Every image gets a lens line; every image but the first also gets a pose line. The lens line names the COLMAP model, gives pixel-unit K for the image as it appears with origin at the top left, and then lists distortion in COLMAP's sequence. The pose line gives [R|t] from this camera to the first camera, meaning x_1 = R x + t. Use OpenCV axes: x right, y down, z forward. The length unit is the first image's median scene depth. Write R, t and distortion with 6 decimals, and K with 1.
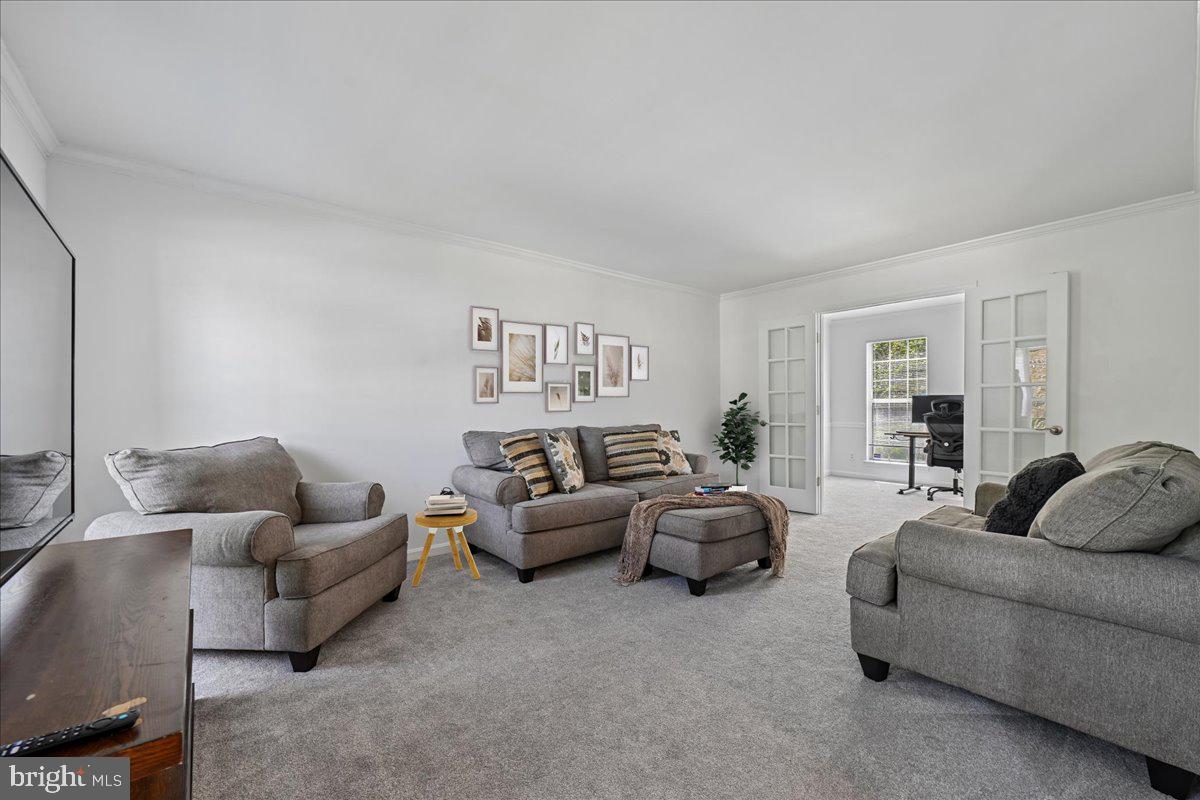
lens RADIAL K [[484.0, 0, 597.0], [0, 484.0, 416.6], [0, 0, 1]] dist [0.001209, 0.000153]
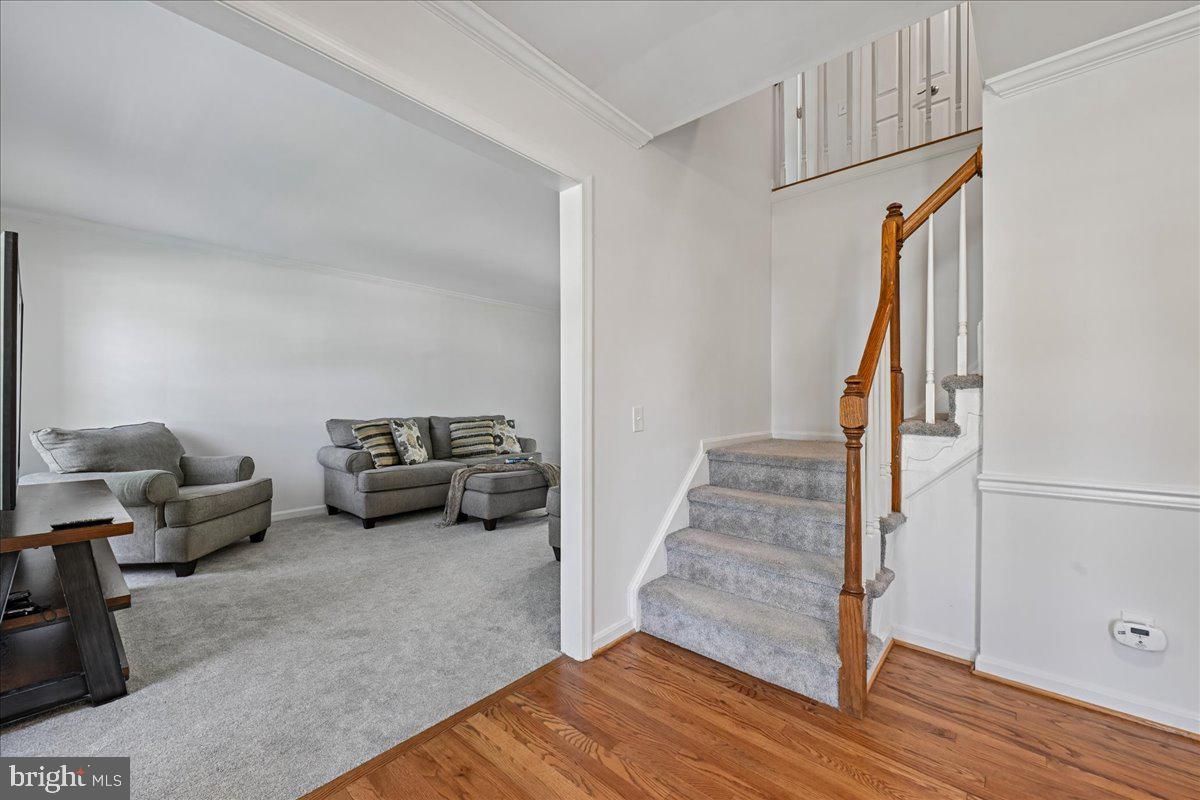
lens RADIAL K [[474.9, 0, 599.5], [0, 474.9, 405.6], [0, 0, 1]] dist [0.000979, -0.000012]
pose [[0.985833, 0.006226, 0.167612, 0.271170], [-0.004348, 0.999924, -0.011567, 0.005978], [-0.167672, 0.010675, 0.985785, -0.442737]]
